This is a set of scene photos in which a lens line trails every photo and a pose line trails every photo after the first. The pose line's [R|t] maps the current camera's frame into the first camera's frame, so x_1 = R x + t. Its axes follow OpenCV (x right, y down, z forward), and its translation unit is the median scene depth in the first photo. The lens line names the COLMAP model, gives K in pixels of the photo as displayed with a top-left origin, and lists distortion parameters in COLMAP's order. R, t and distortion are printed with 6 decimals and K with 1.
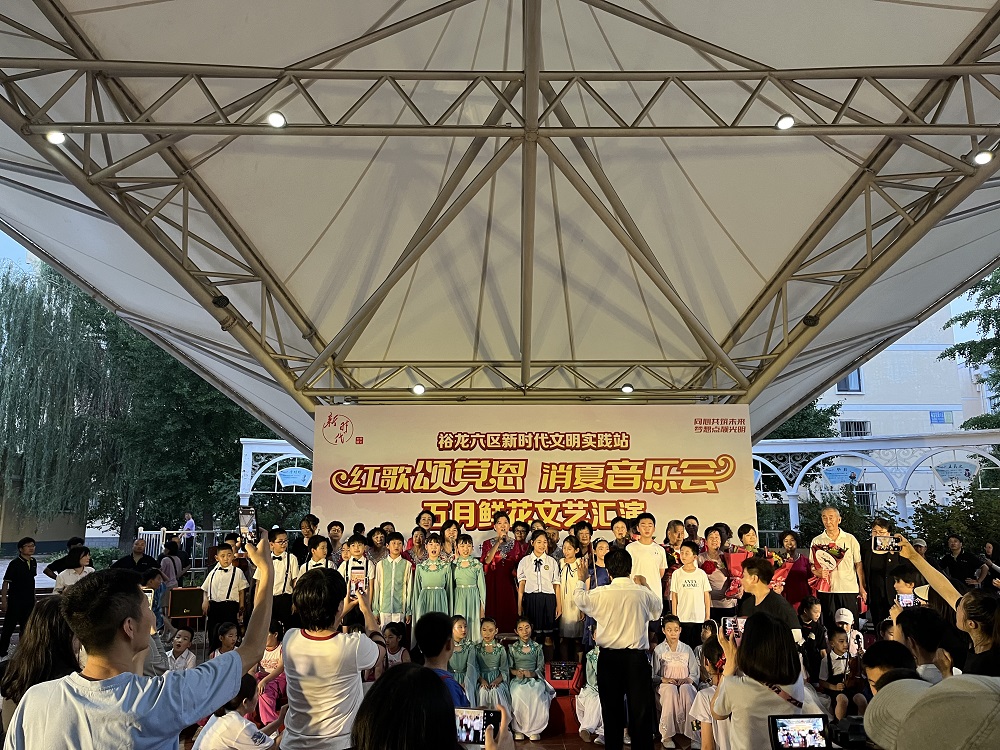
lens RADIAL K [[752.0, 0, 500.0], [0, 752.0, 375.0], [0, 0, 1]] dist [0.045956, -0.049997]
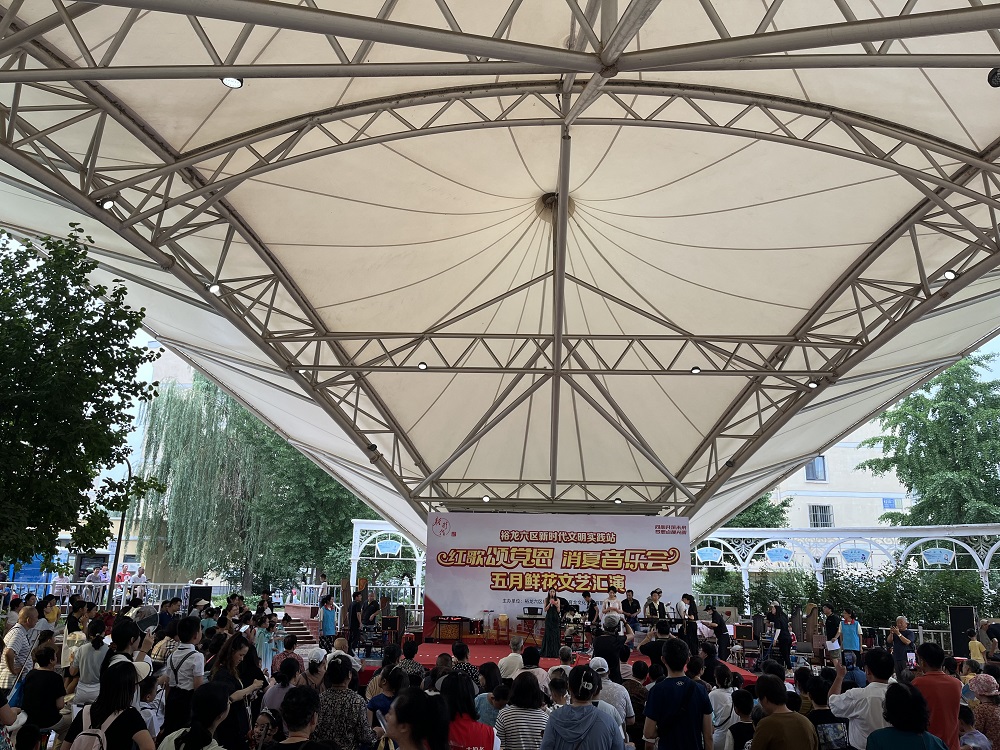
lens RADIAL K [[750.7, 0, 495.2], [0, 750.7, 377.9], [0, 0, 1]] dist [0.027078, -0.004164]
pose [[0.998999, 0.011787, -0.043149, -0.026593], [-0.014570, 0.997794, -0.064764, -0.154101], [0.042290, 0.065328, 0.996967, -0.689311]]
